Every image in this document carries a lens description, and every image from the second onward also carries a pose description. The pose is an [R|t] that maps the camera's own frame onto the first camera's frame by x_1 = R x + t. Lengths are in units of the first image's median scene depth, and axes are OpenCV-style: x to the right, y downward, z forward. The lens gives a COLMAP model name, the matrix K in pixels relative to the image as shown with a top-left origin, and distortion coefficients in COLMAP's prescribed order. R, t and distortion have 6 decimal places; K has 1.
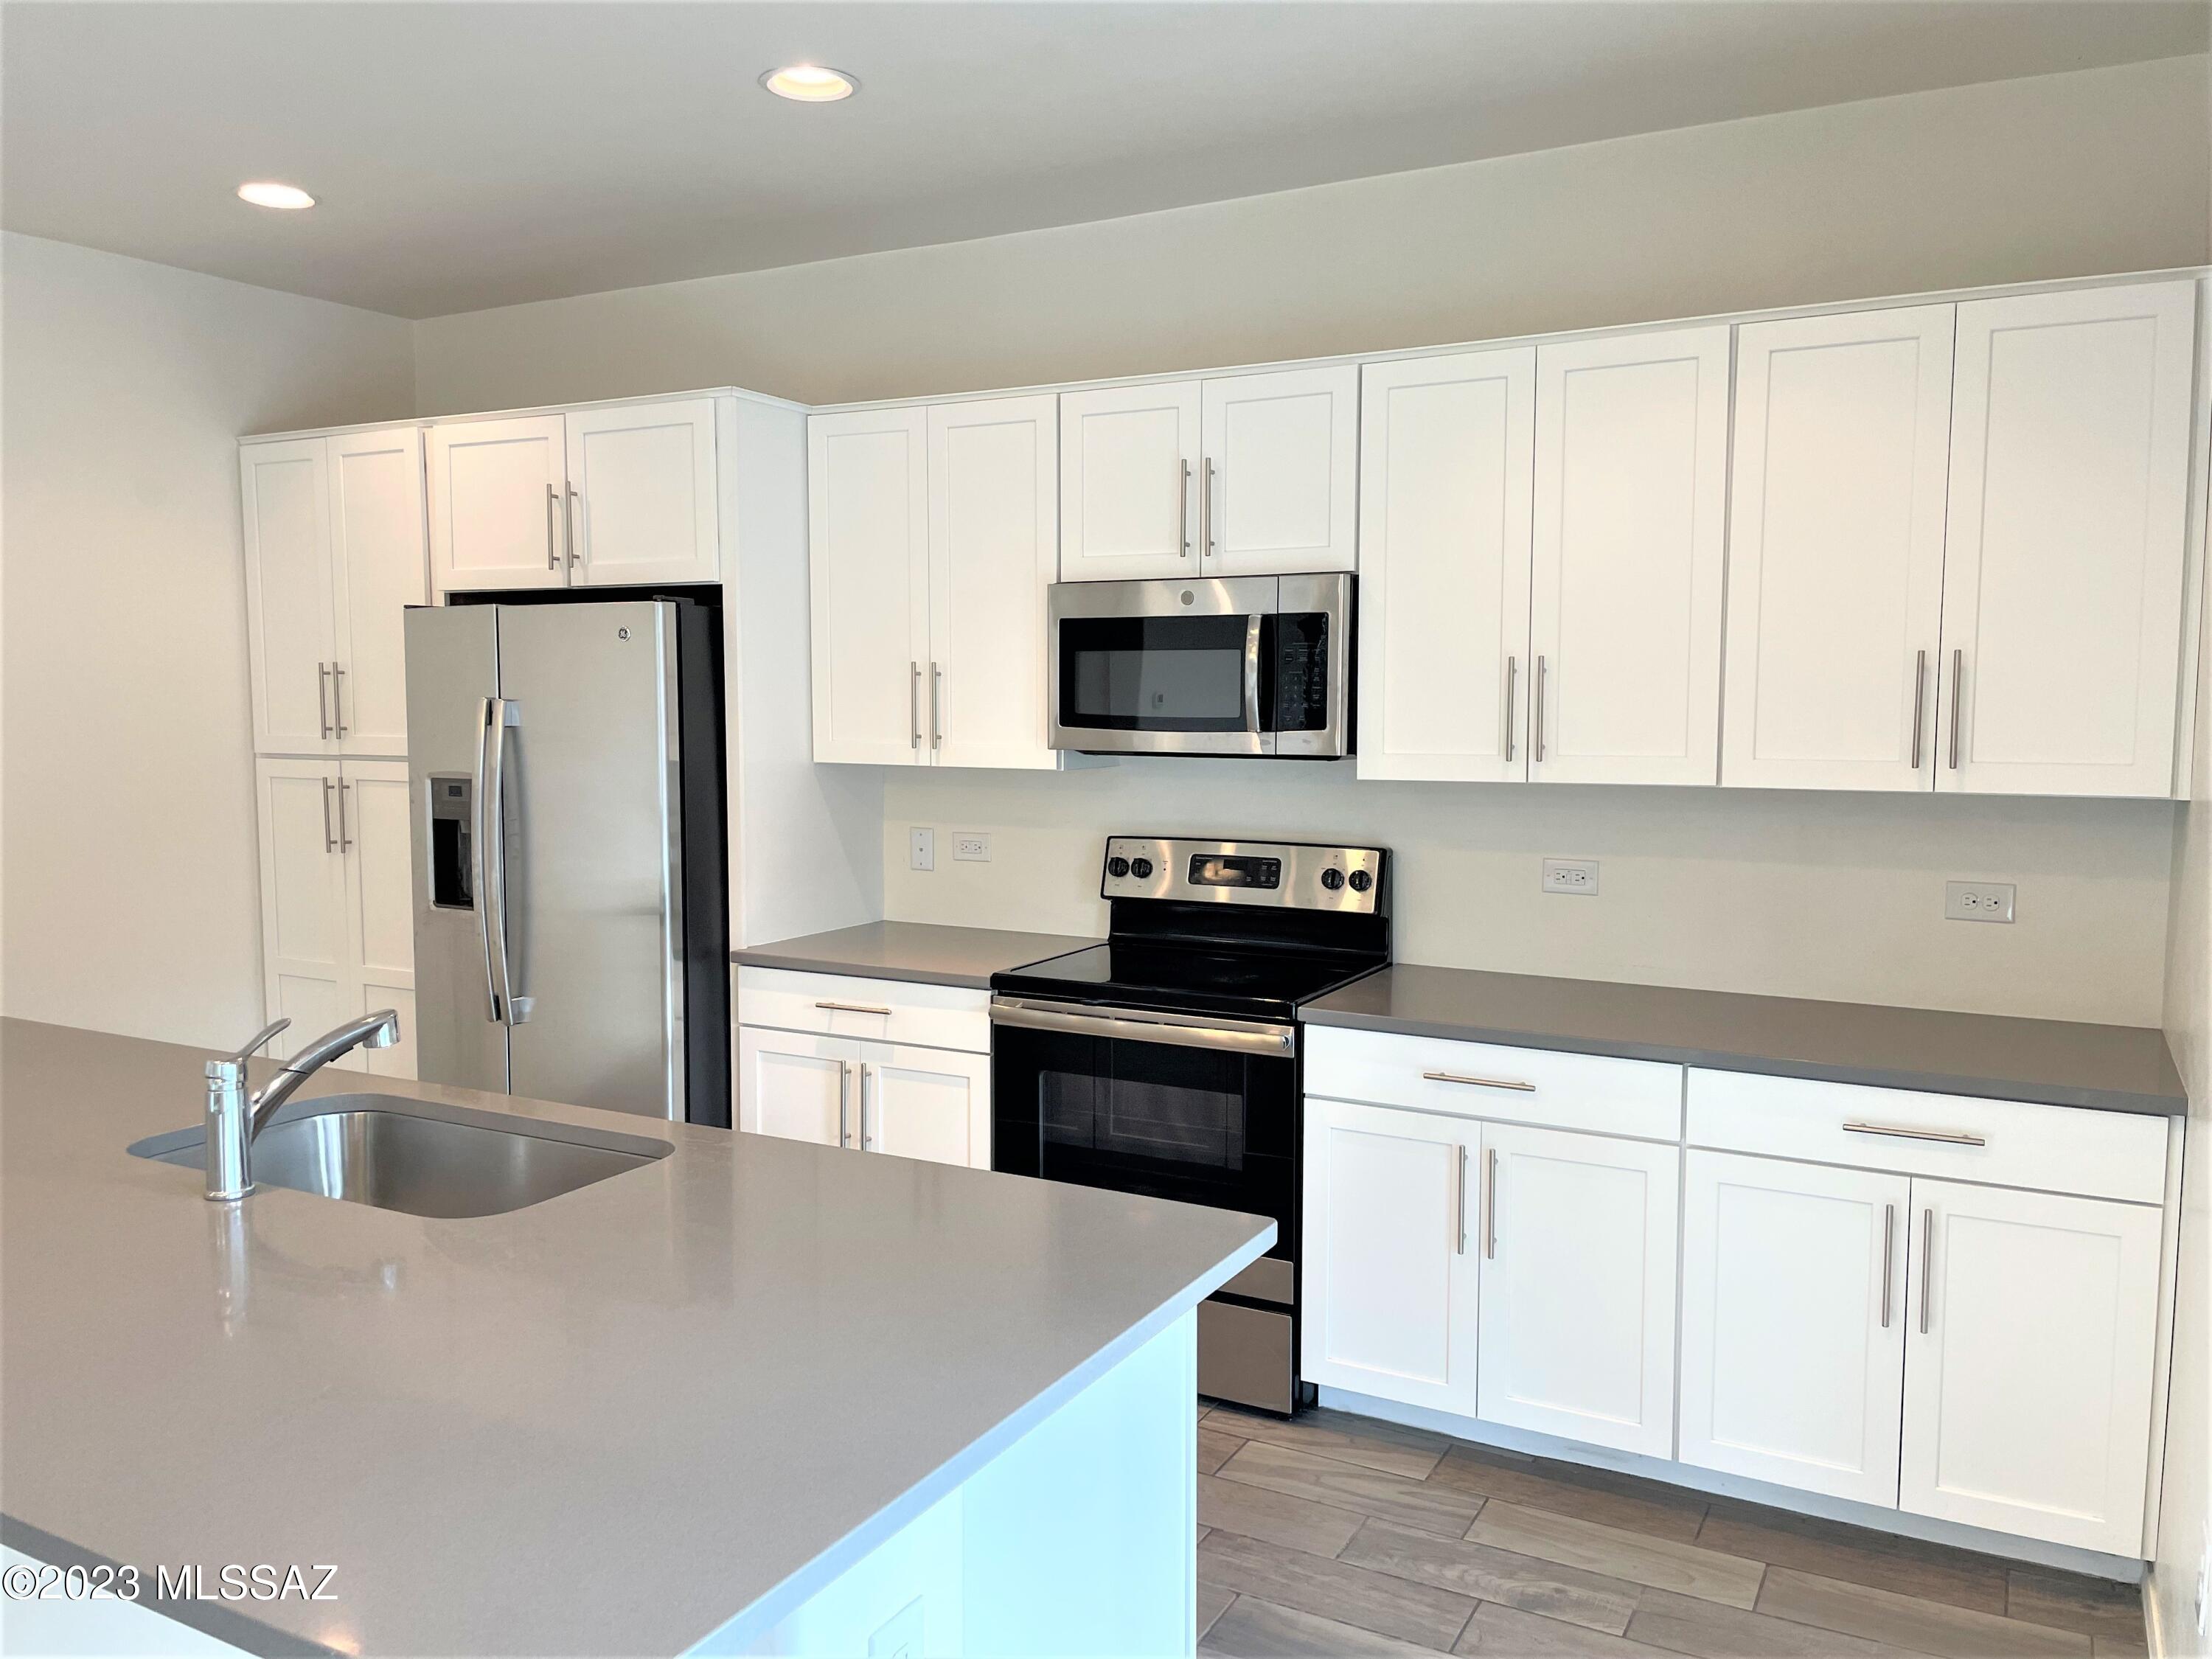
lens RADIAL K [[1663.3, 0, 1118.8], [0, 1663.3, 844.1], [0, 0, 1]] dist [0.074167, -0.099498]
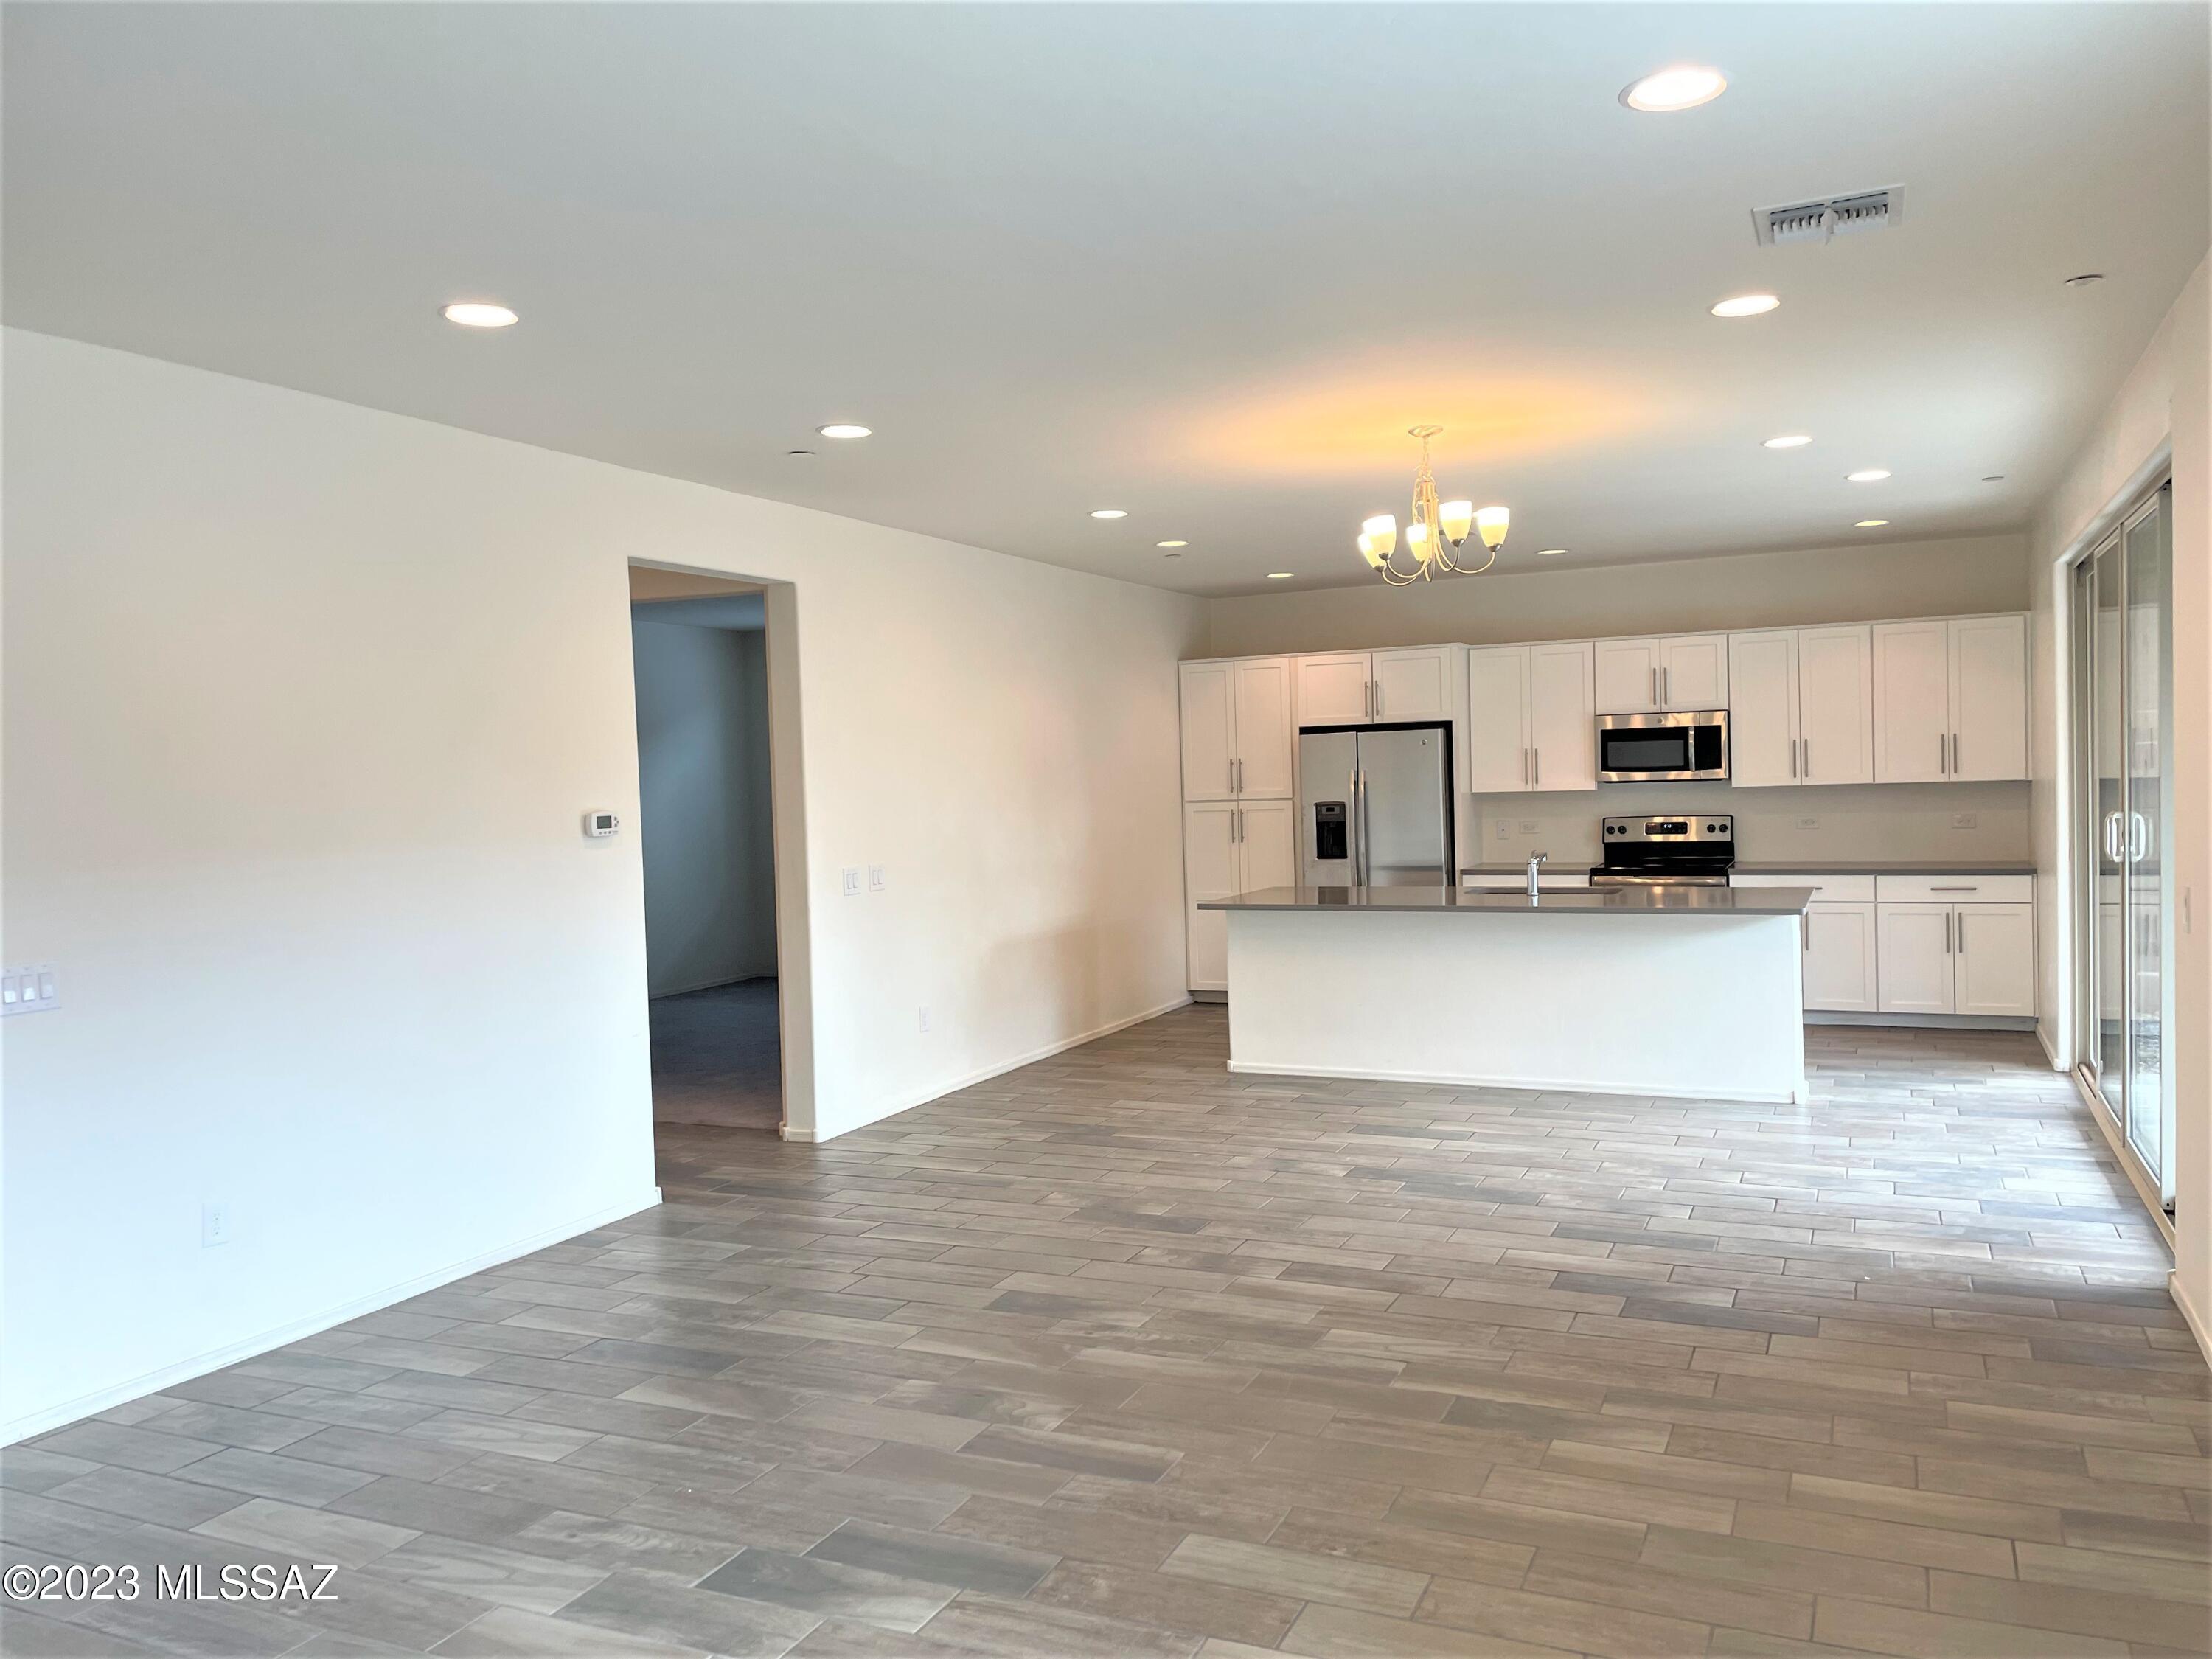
lens RADIAL K [[1663.3, 0, 1115.1], [0, 1663.3, 837.2], [0, 0, 1]] dist [0.074167, -0.099498]
pose [[0.997464, -0.035367, 0.061768, -0.938720], [0.038675, 0.997835, -0.053197, 0.135458], [-0.059753, 0.055451, 0.996672, -1.497519]]
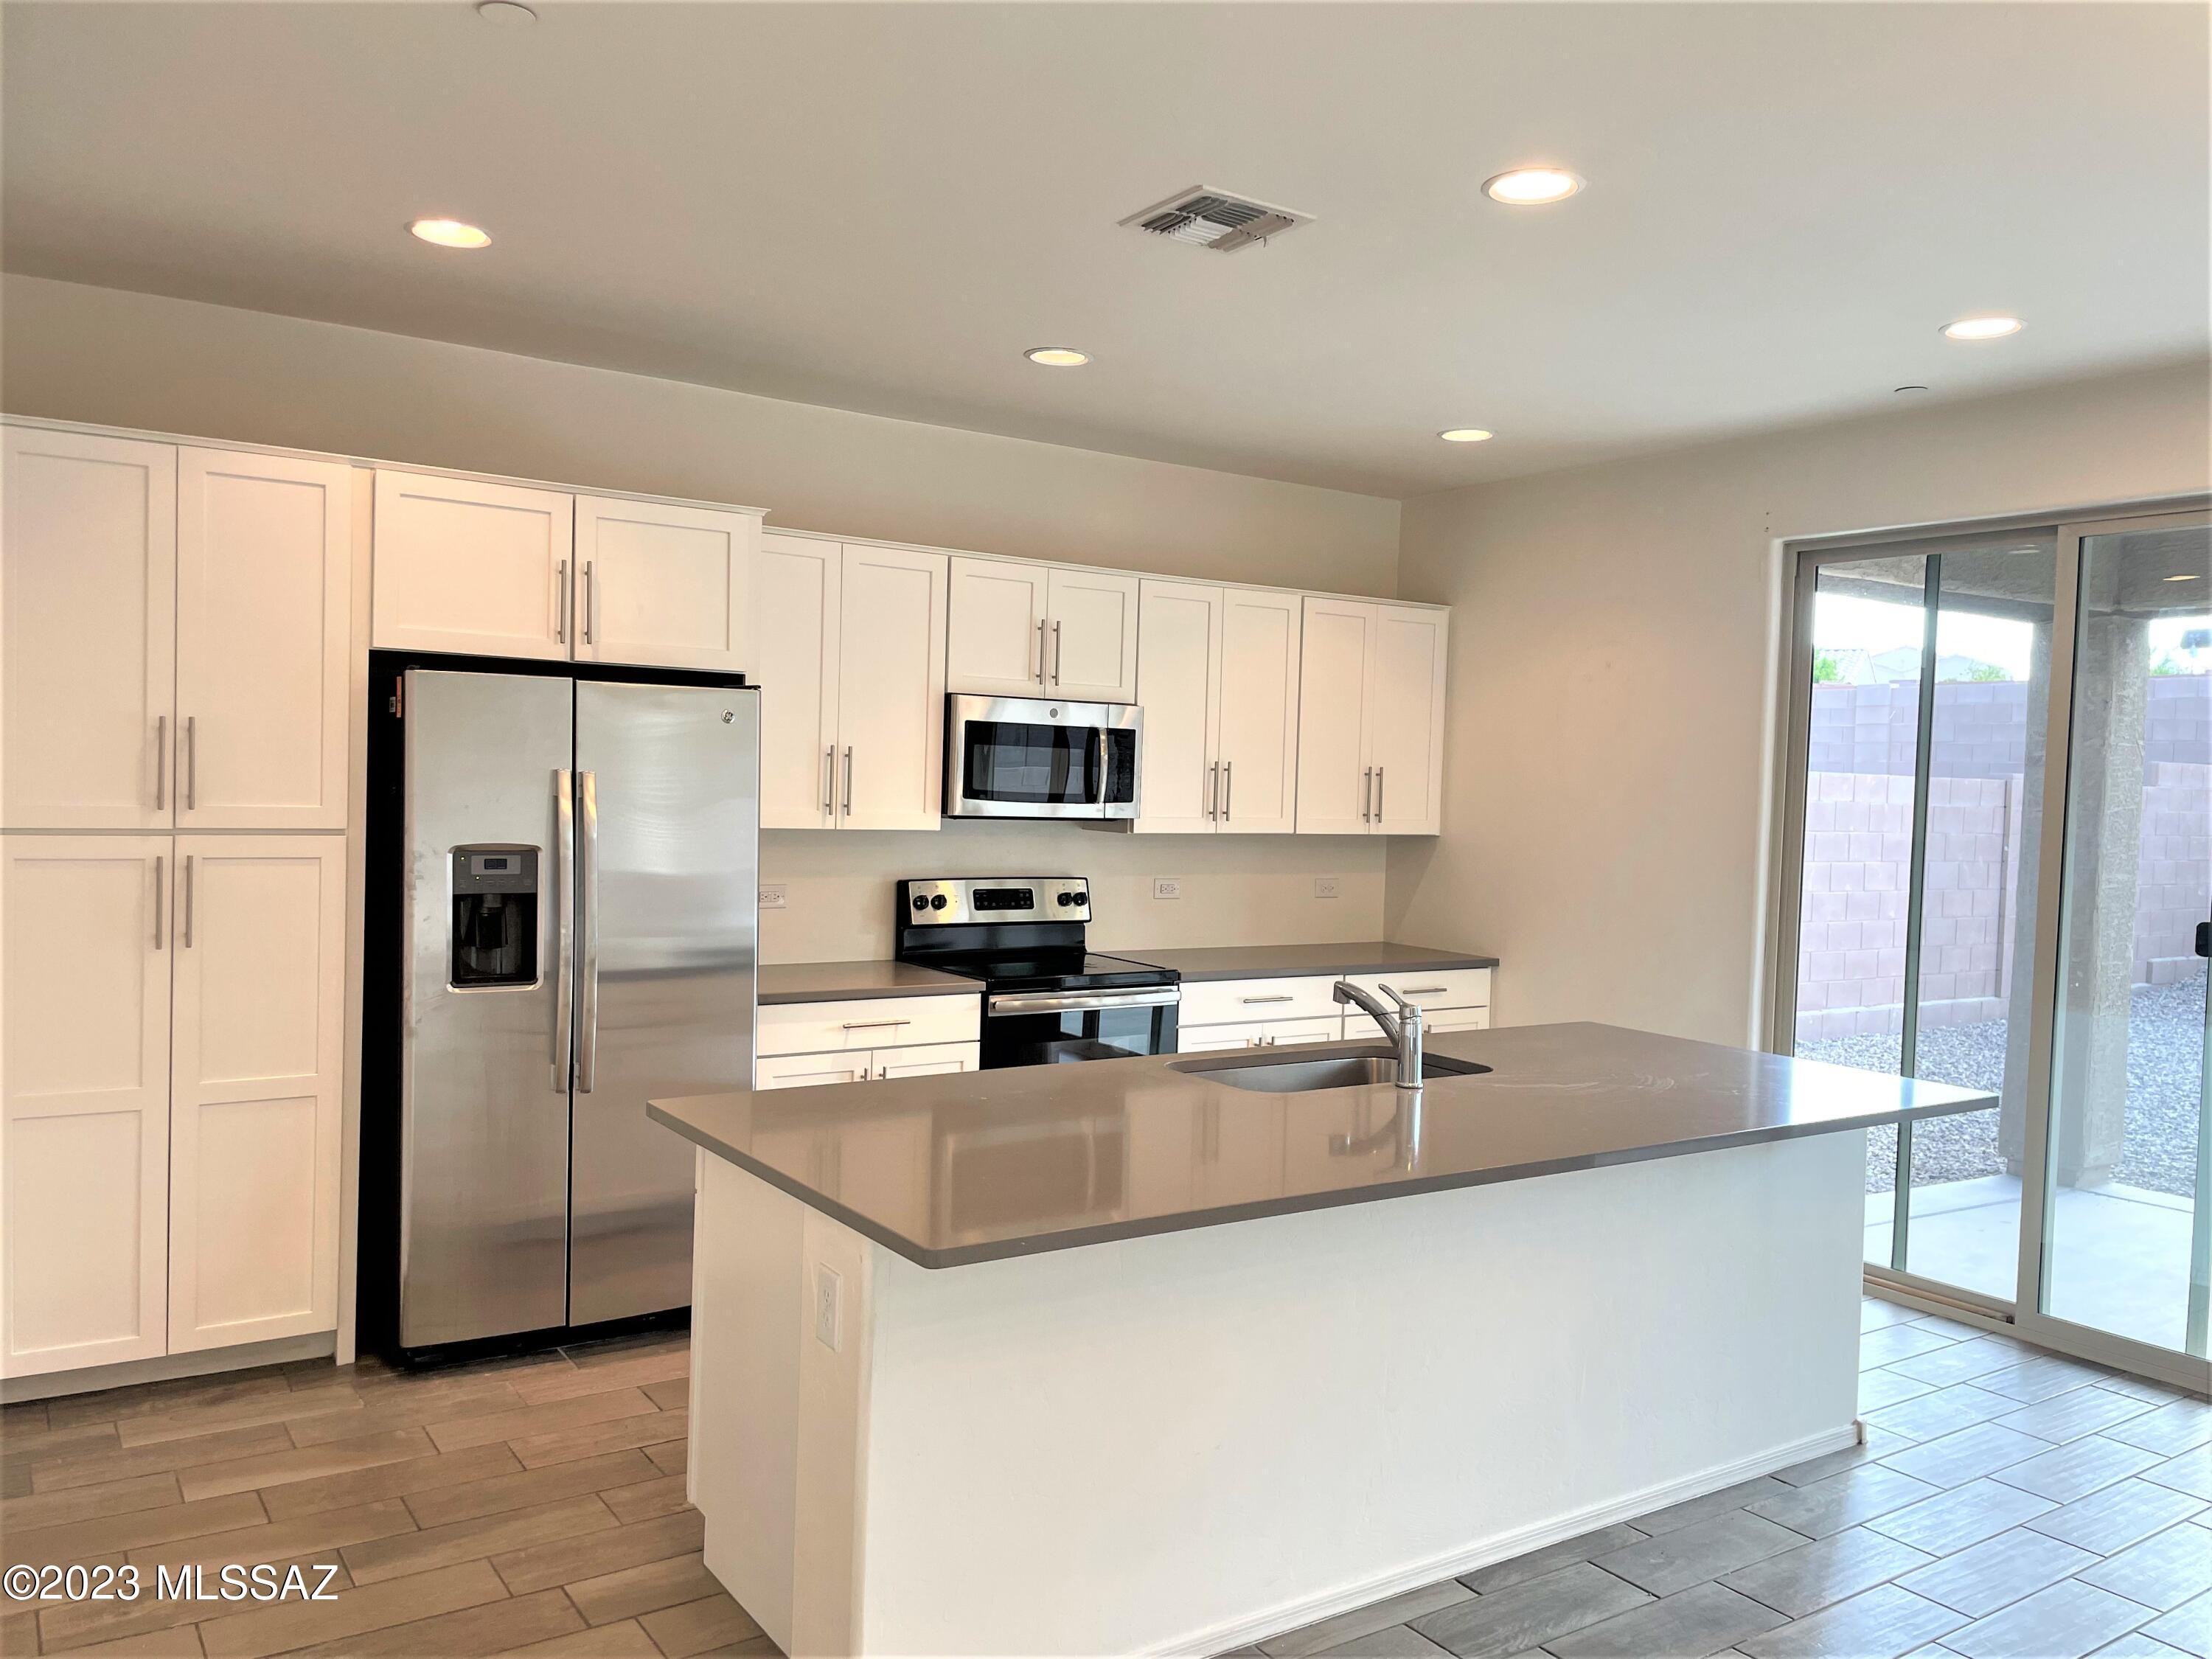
lens RADIAL K [[1663.3, 0, 1090.7], [0, 1663.3, 833.8], [0, 0, 1]] dist [0.074167, -0.099498]
pose [[0.464747, -0.019098, 0.885238, -1.199452], [0.048323, 0.998824, -0.003821, -0.031696], [-0.884124, 0.044553, 0.465123, 0.272711]]
